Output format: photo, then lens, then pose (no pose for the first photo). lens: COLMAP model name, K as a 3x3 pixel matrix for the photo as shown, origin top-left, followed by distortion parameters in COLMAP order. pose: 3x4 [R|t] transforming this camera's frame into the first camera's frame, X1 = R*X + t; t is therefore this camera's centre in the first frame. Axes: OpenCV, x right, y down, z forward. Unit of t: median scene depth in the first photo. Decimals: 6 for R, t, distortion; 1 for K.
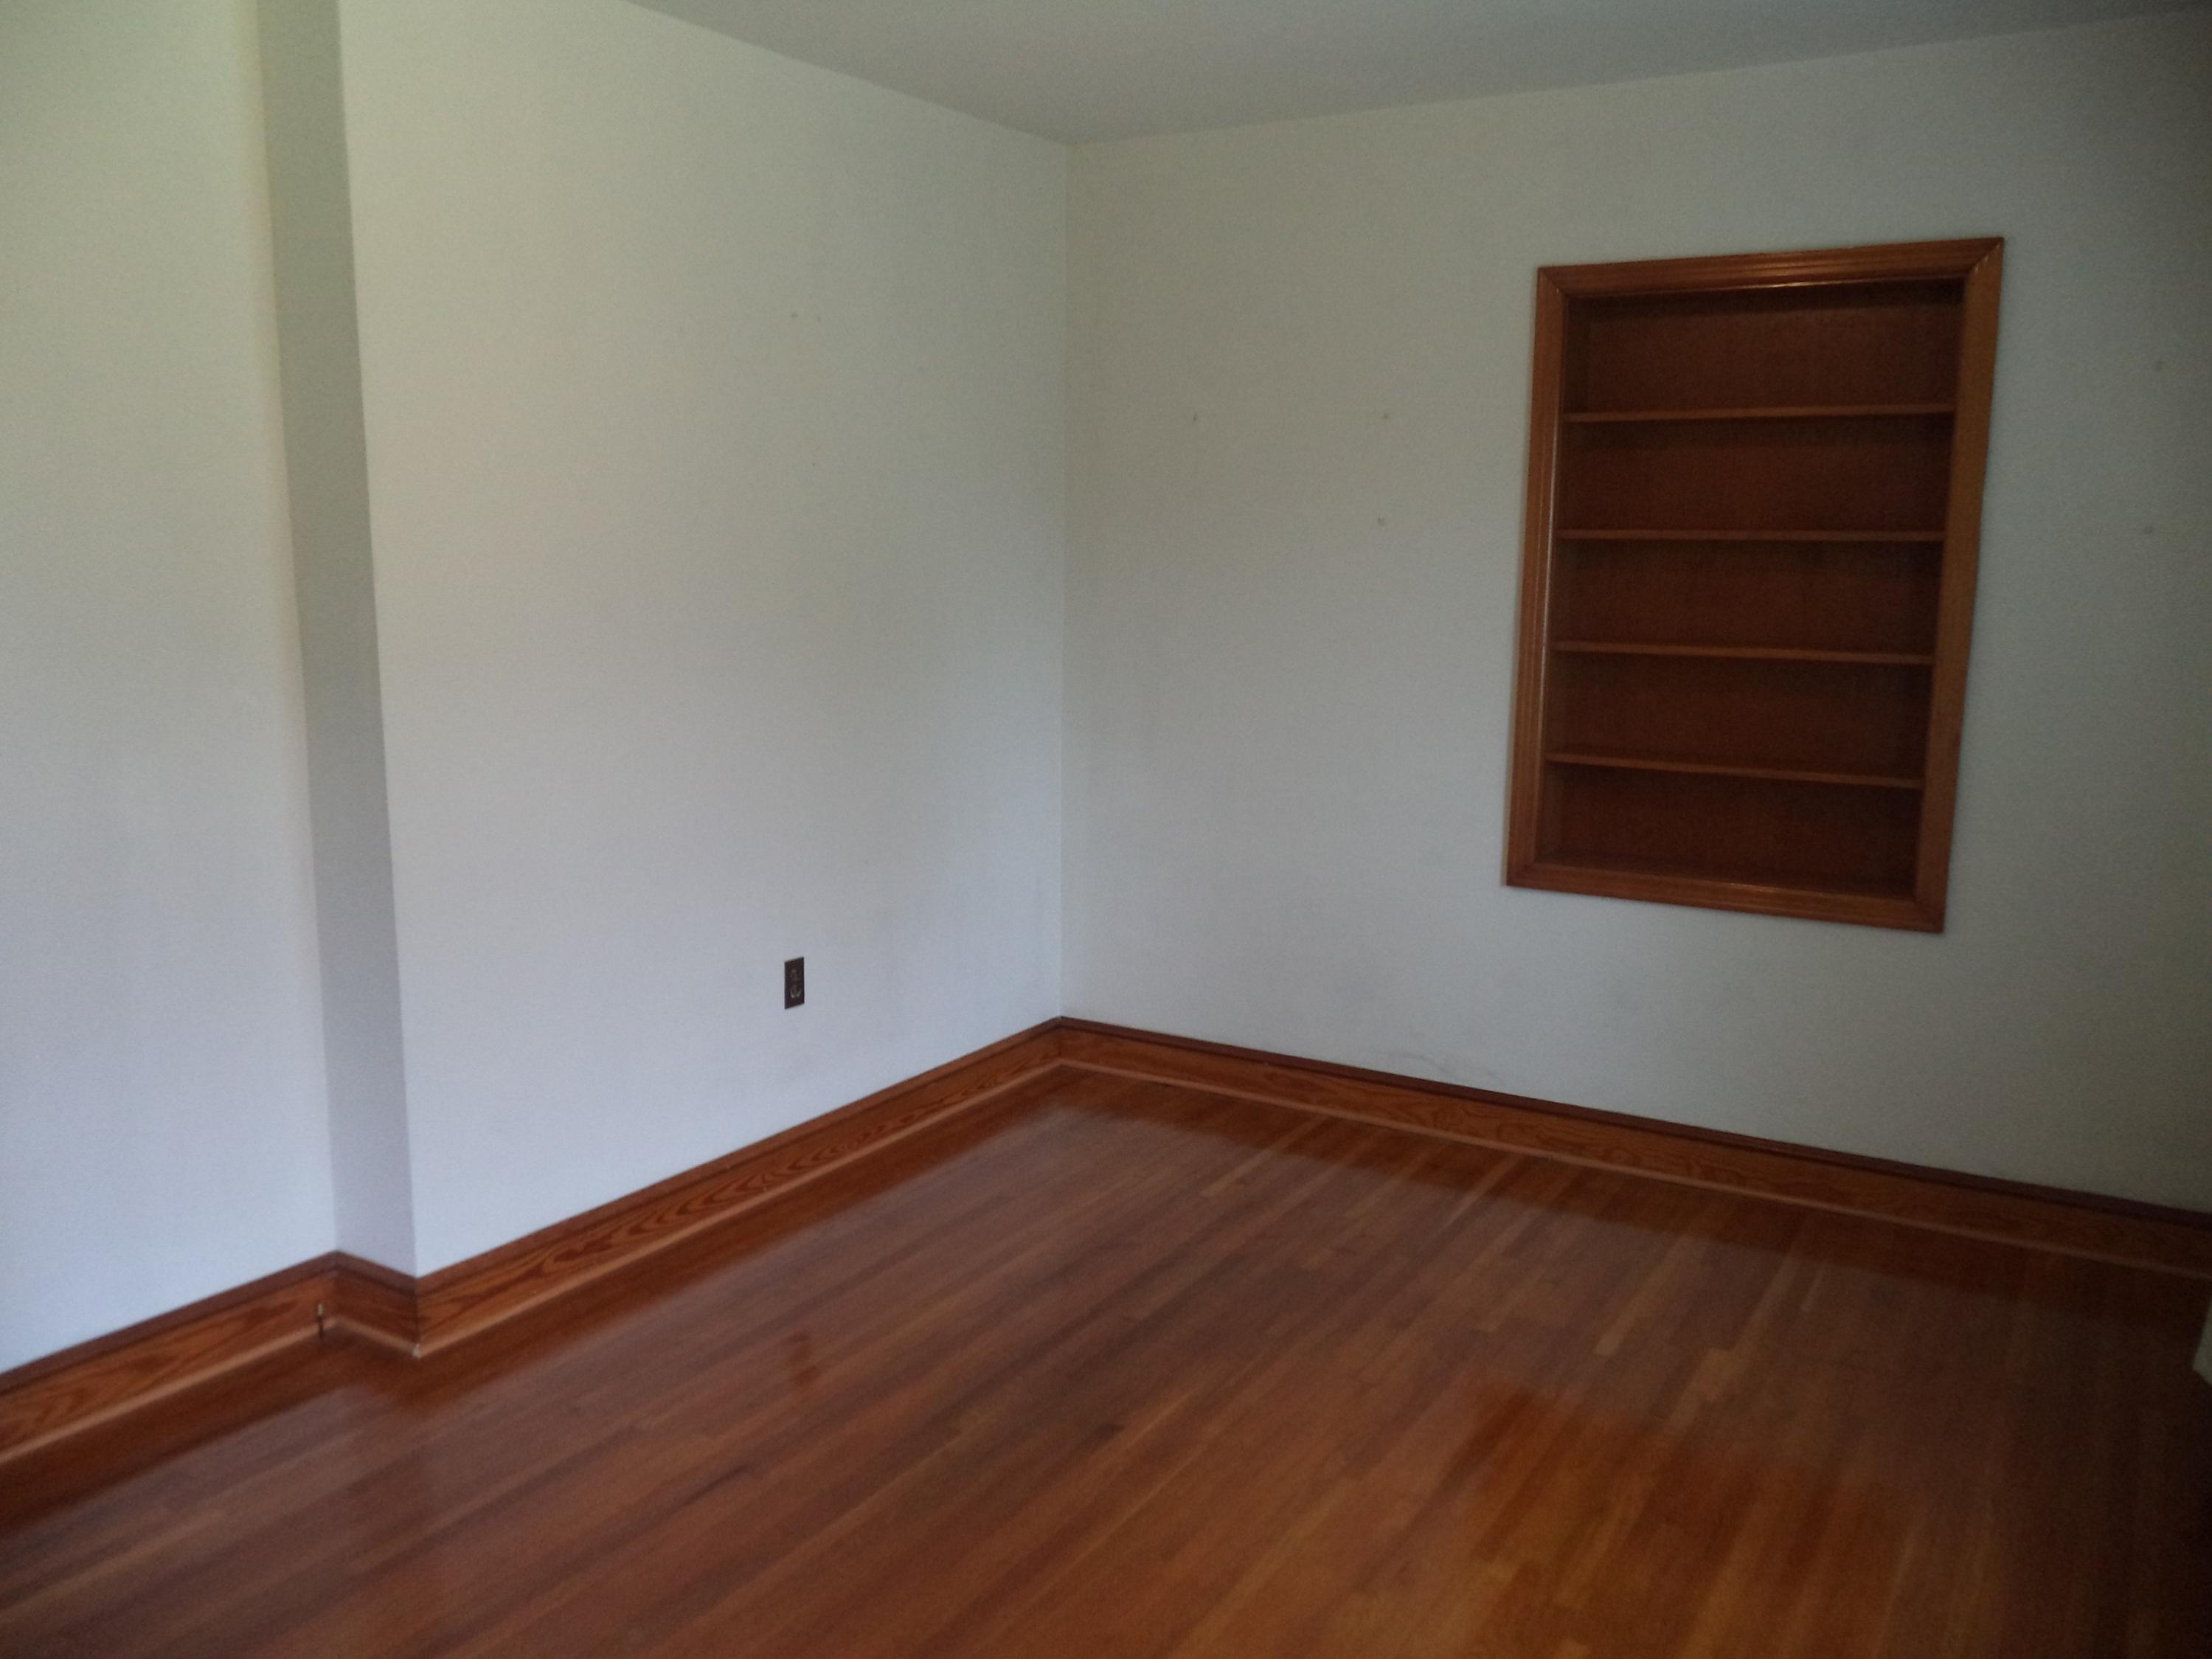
lens RADIAL K [[1789.7, 0, 1108.4], [0, 1789.7, 841.4], [0, 0, 1]] dist [-0.009499, -0.002551]
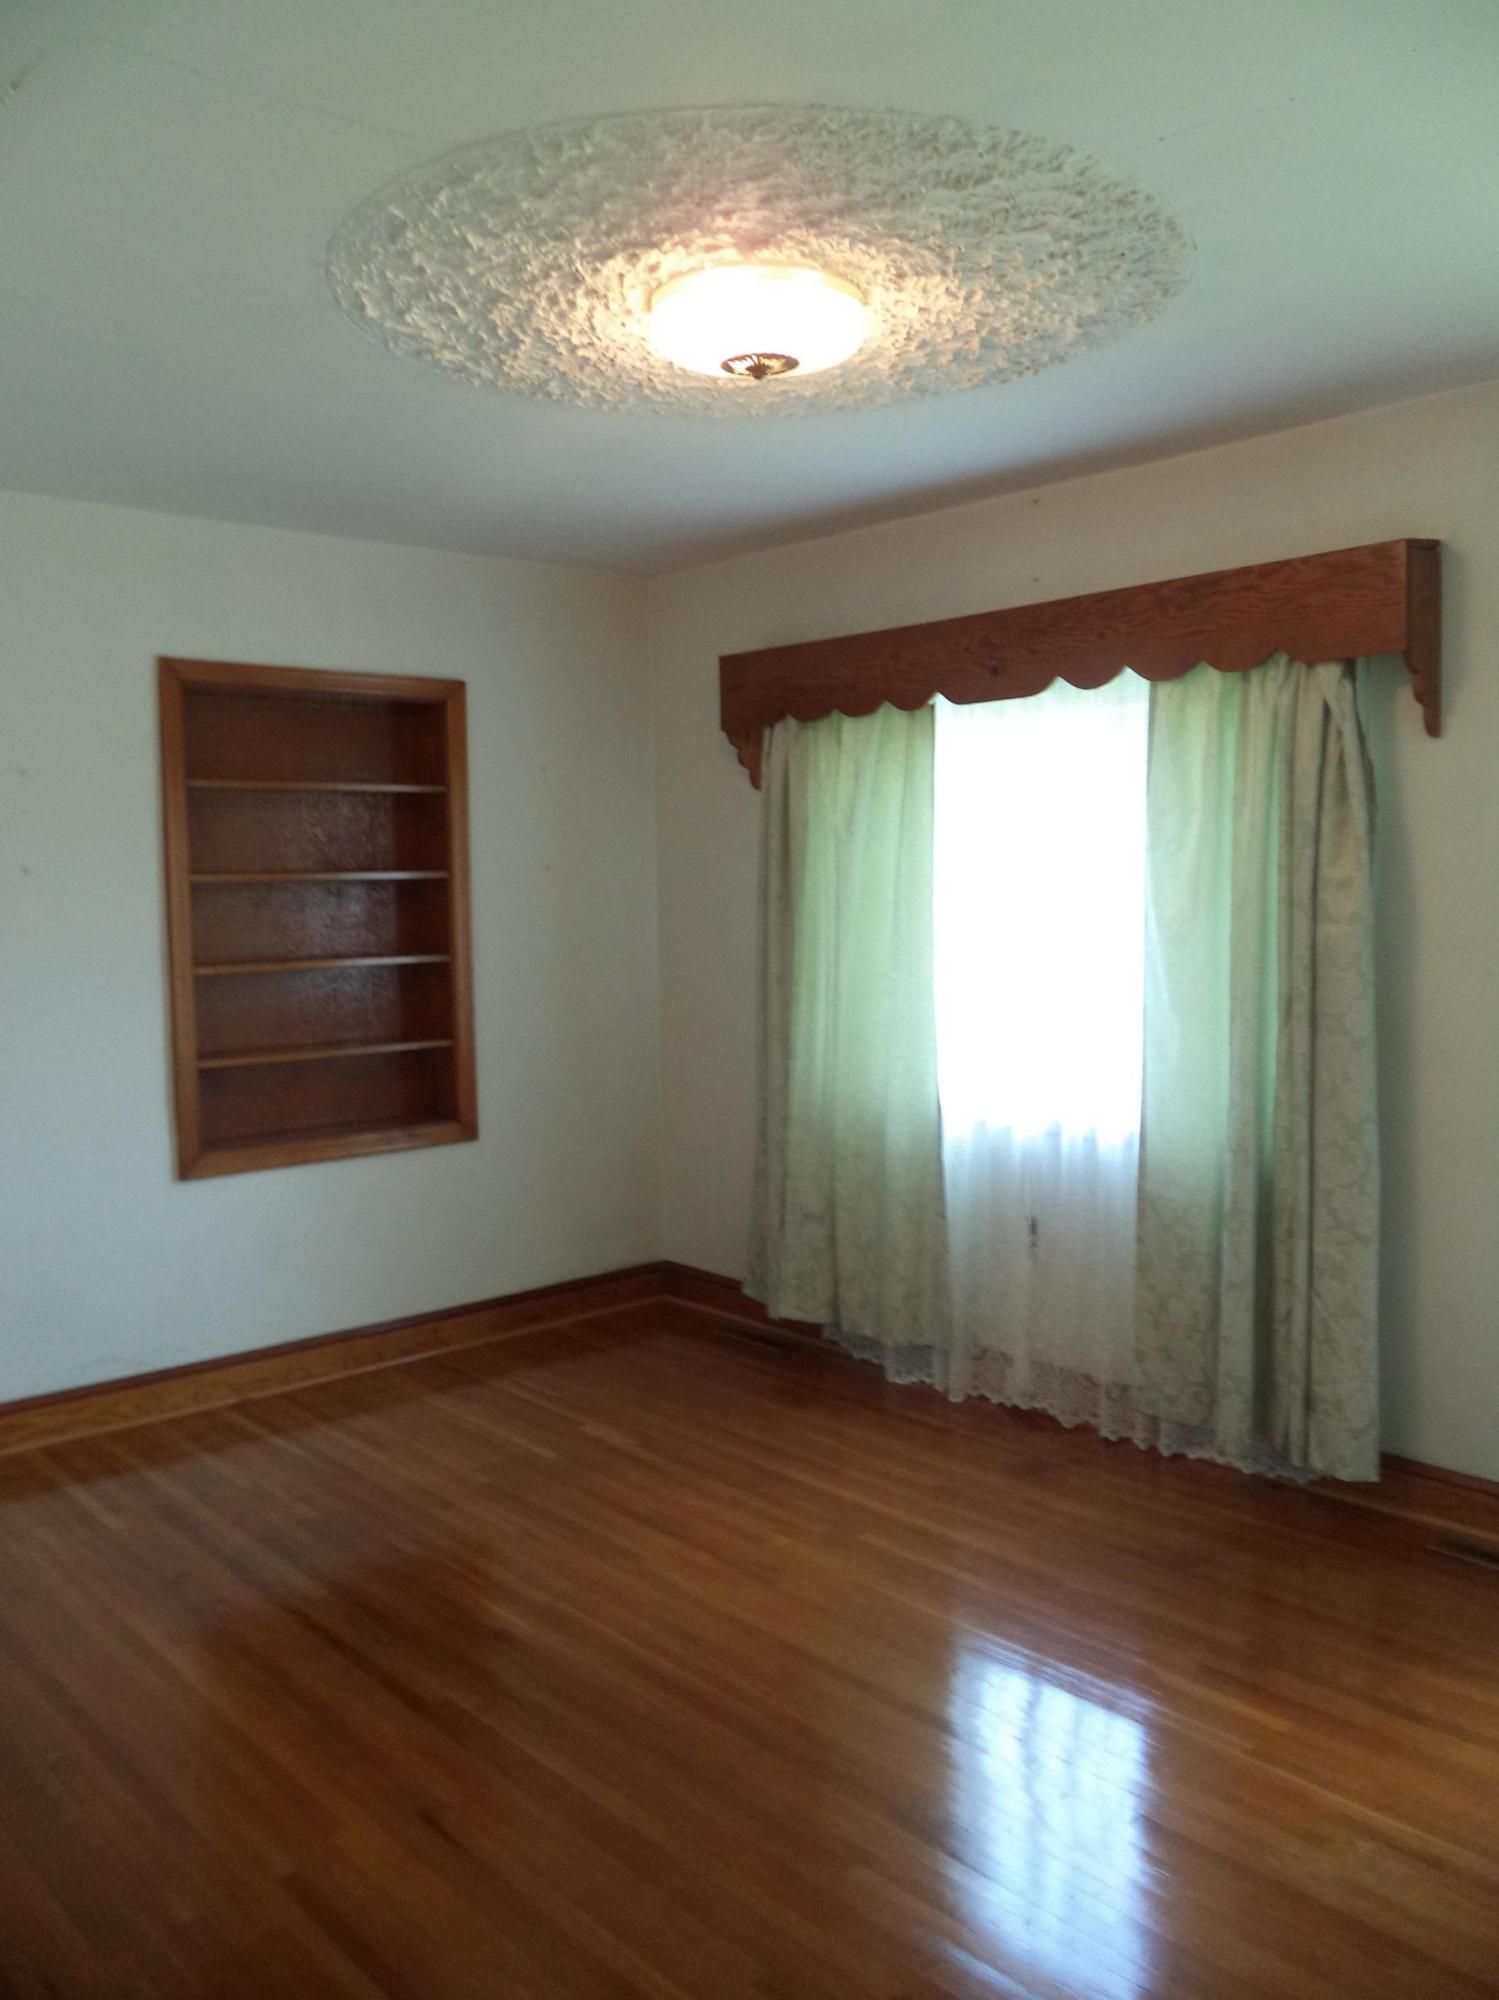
lens RADIAL K [[1618.1, 0, 751.2], [0, 1618.1, 992.0], [0, 0, 1]] dist [-0.009499, -0.002551]
pose [[0.287709, -0.084176, 0.954011, -0.685064], [0.175590, 0.983881, 0.033858, -0.069016], [-0.941484, 0.157773, 0.297852, 0.342903]]
